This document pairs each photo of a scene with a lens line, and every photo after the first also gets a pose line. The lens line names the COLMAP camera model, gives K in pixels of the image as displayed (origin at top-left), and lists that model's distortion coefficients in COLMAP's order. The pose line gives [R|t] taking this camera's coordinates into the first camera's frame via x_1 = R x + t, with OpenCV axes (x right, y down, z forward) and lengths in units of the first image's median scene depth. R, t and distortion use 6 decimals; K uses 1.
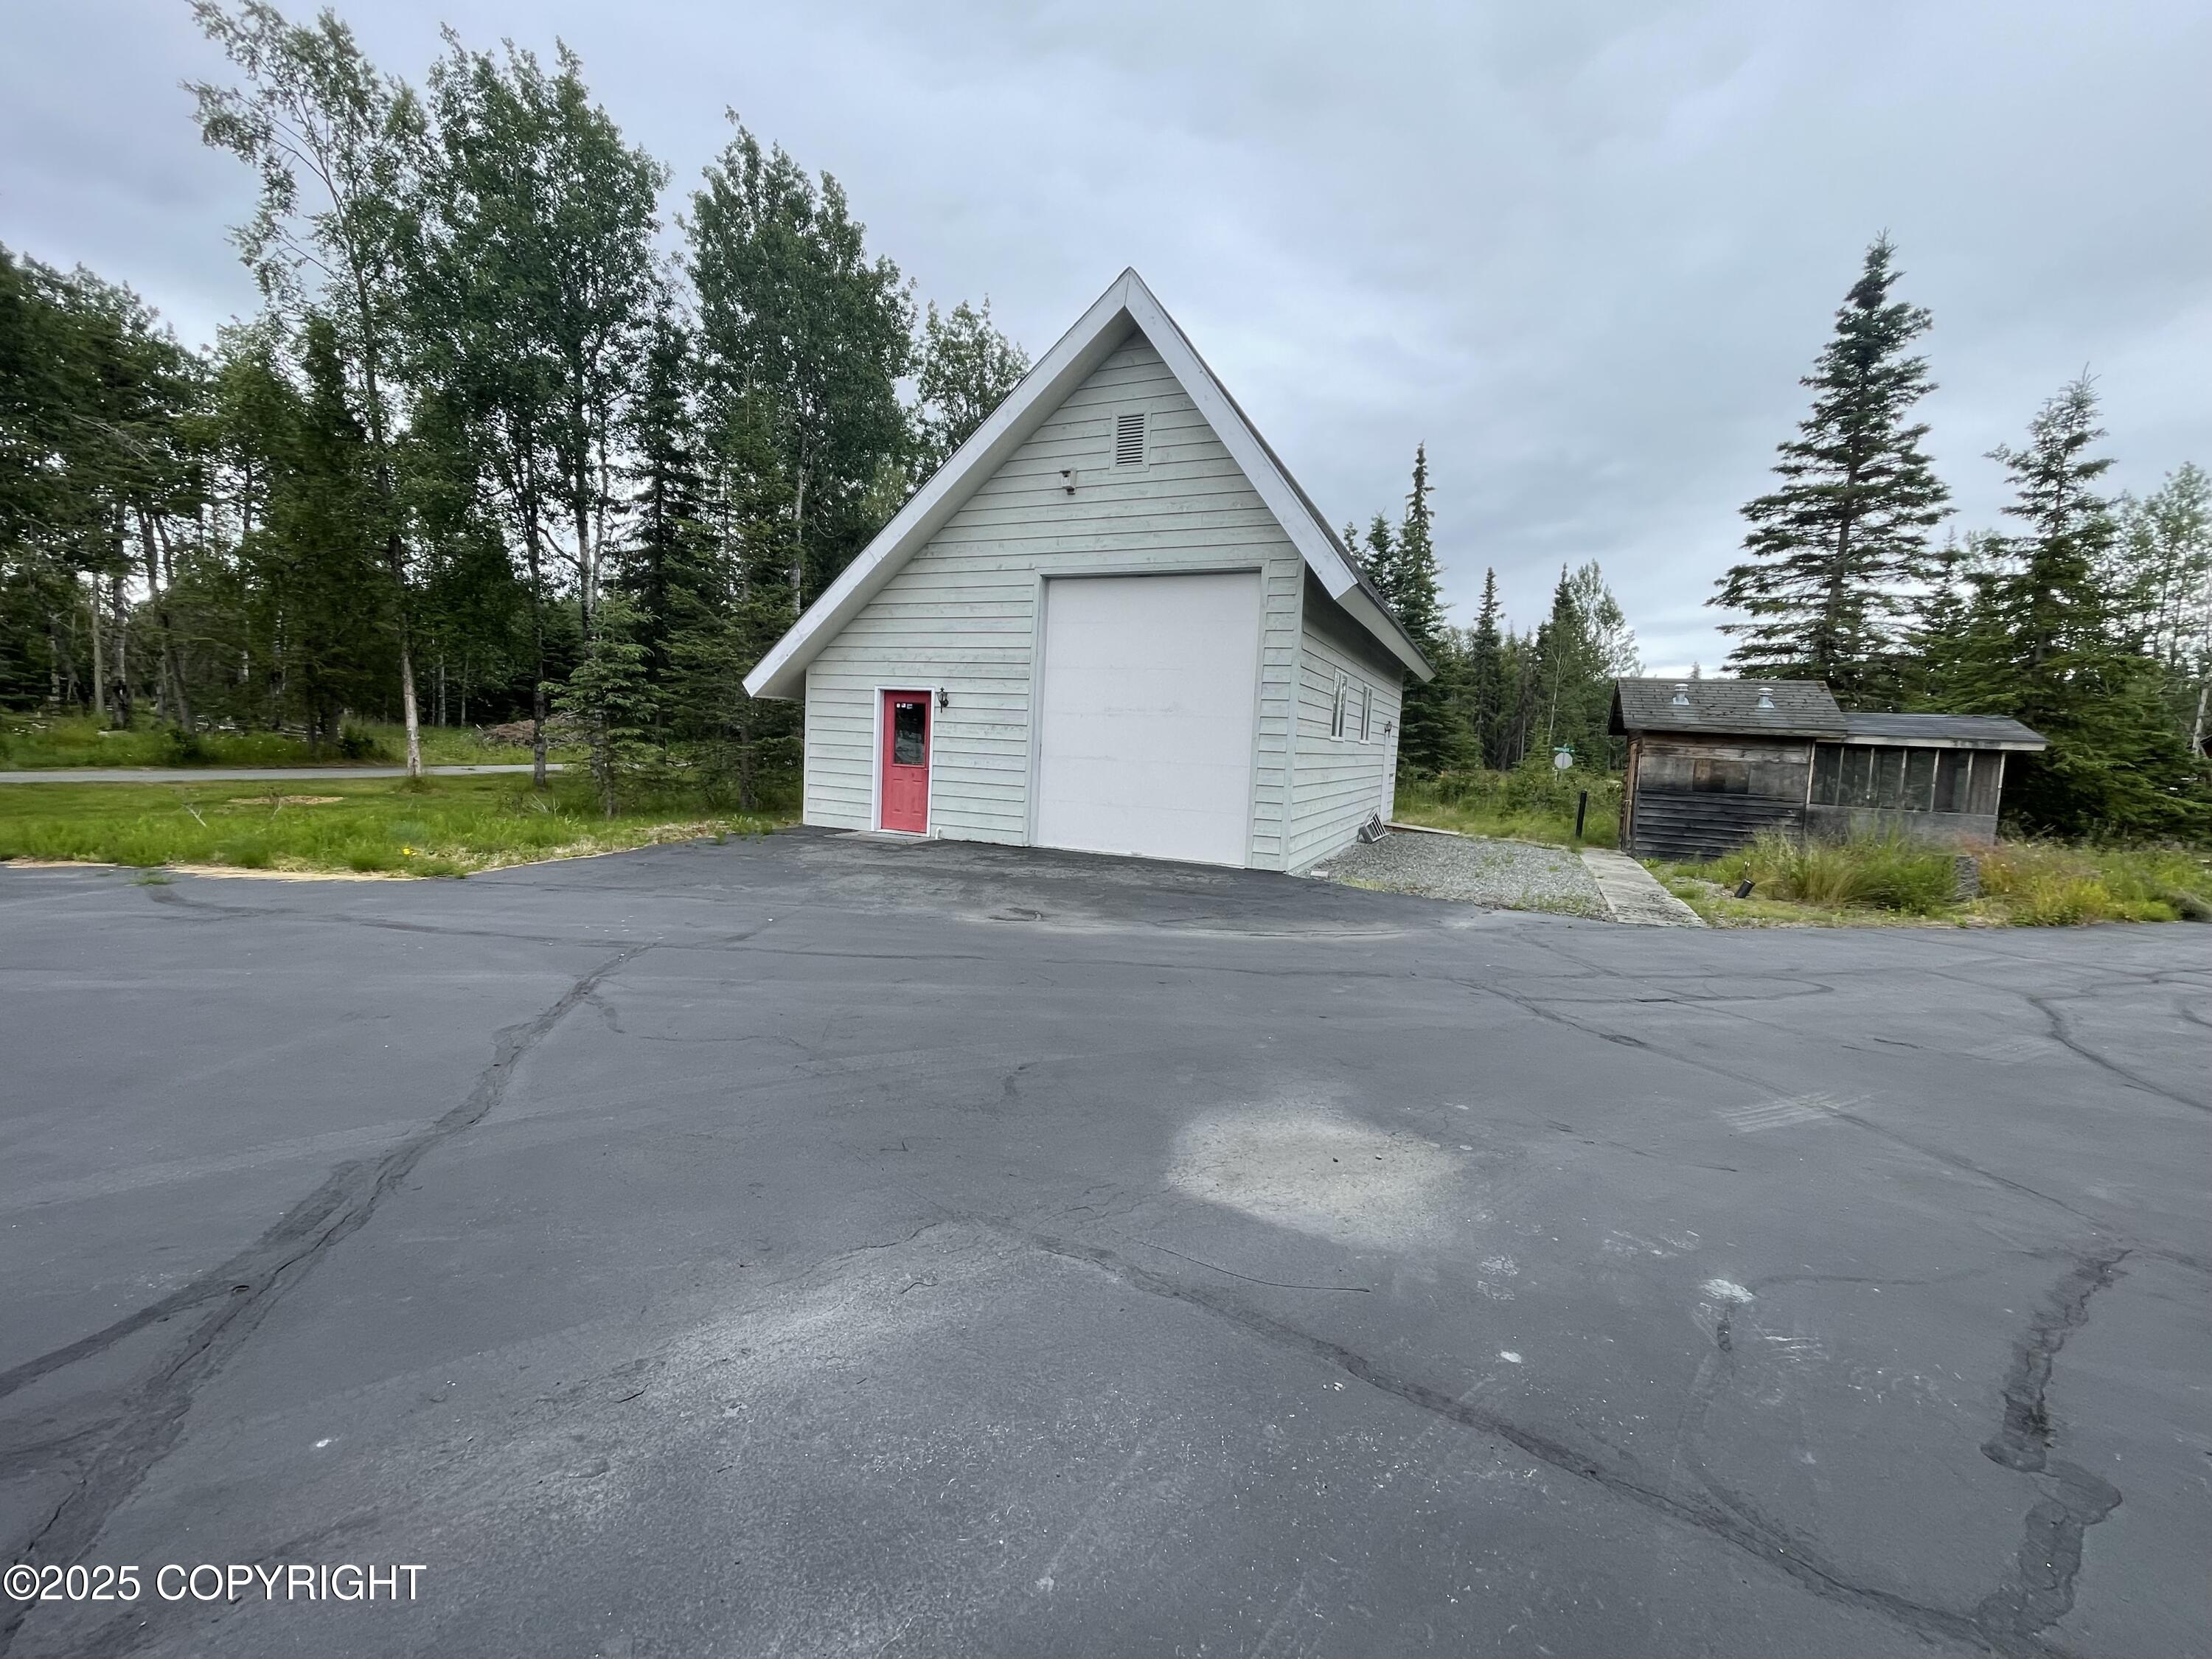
lens RADIAL K [[918.9, 0, 1101.8], [0, 918.9, 811.8], [0, 0, 1]] dist [-0.003530, -0.000414]
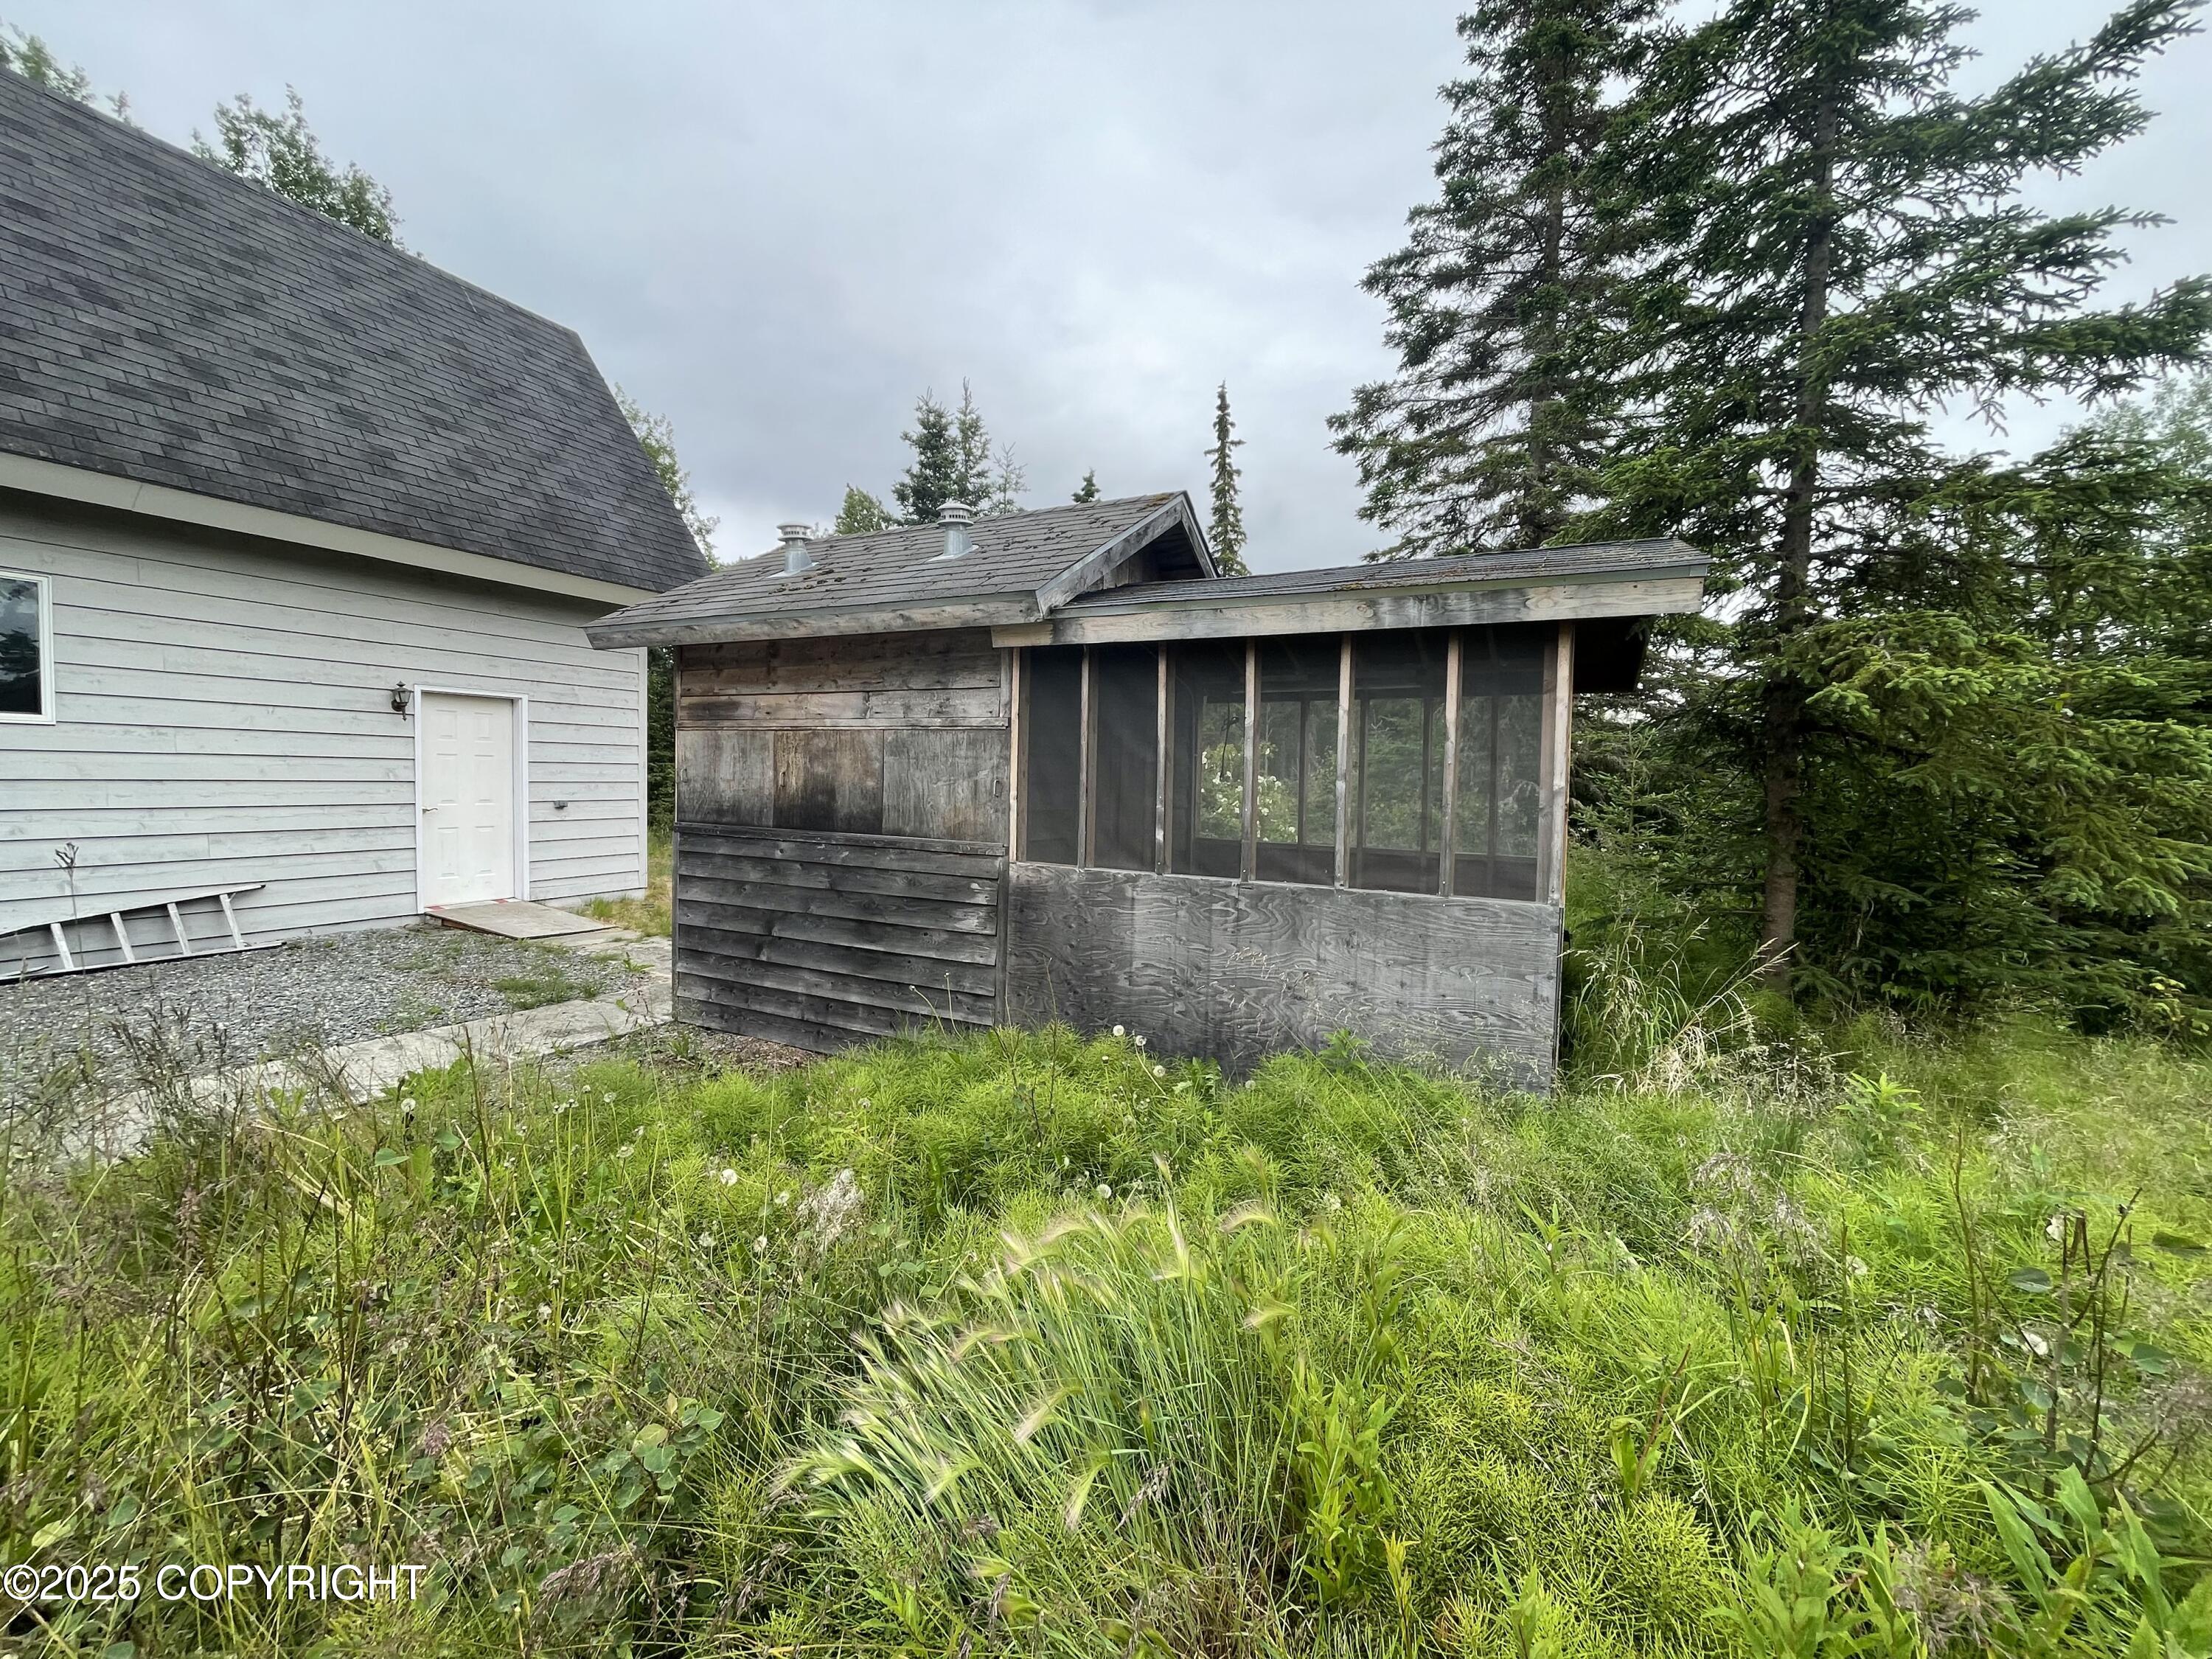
lens RADIAL K [[918.9, 0, 1101.8], [0, 918.9, 811.8], [0, 0, 1]] dist [-0.003530, -0.000414]
pose [[0.998973, -0.025597, -0.037388, 0.939727], [0.023828, 0.998609, -0.047026, -0.011532], [0.038539, 0.046087, 0.998194, 0.816812]]
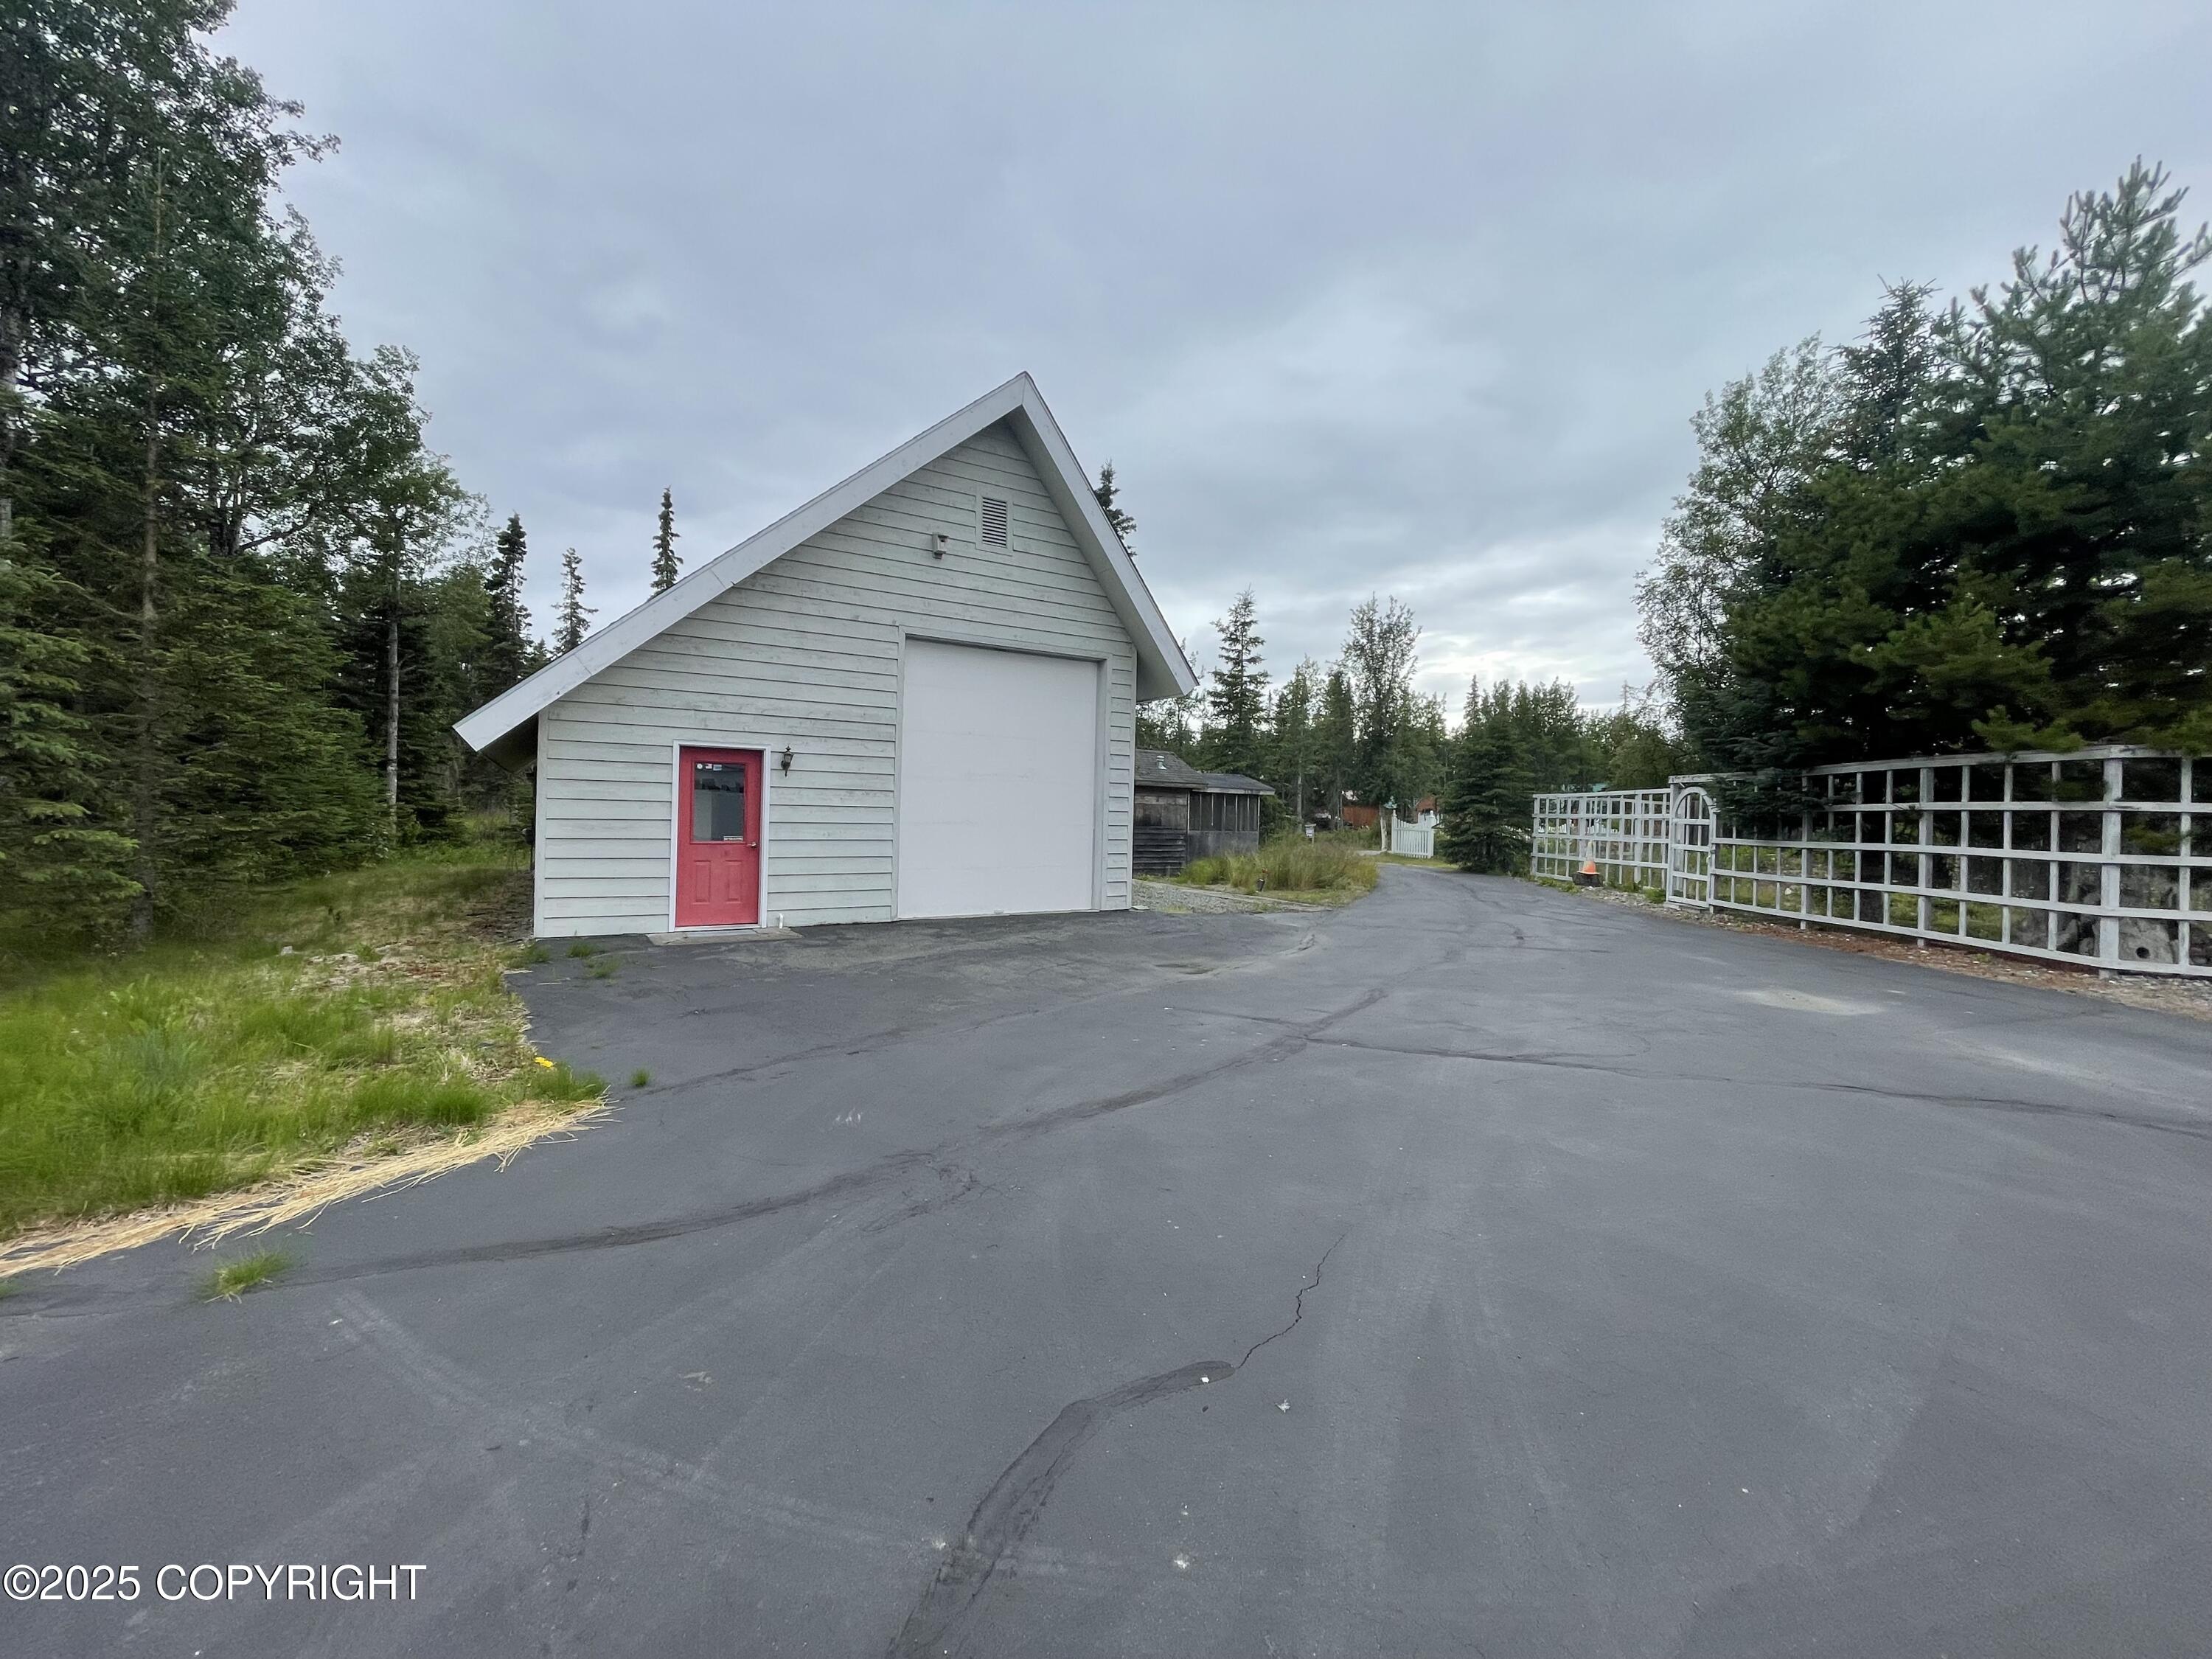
lens RADIAL K [[885.9, 0, 1099.4], [0, 885.9, 807.5], [0, 0, 1]] dist [-0.001502, -0.000162]
pose [[0.572476, -0.030456, 0.819356, -0.650077], [0.065538, 0.997812, -0.008702, -0.051838], [-0.817298, 0.058681, 0.573220, 0.291898]]
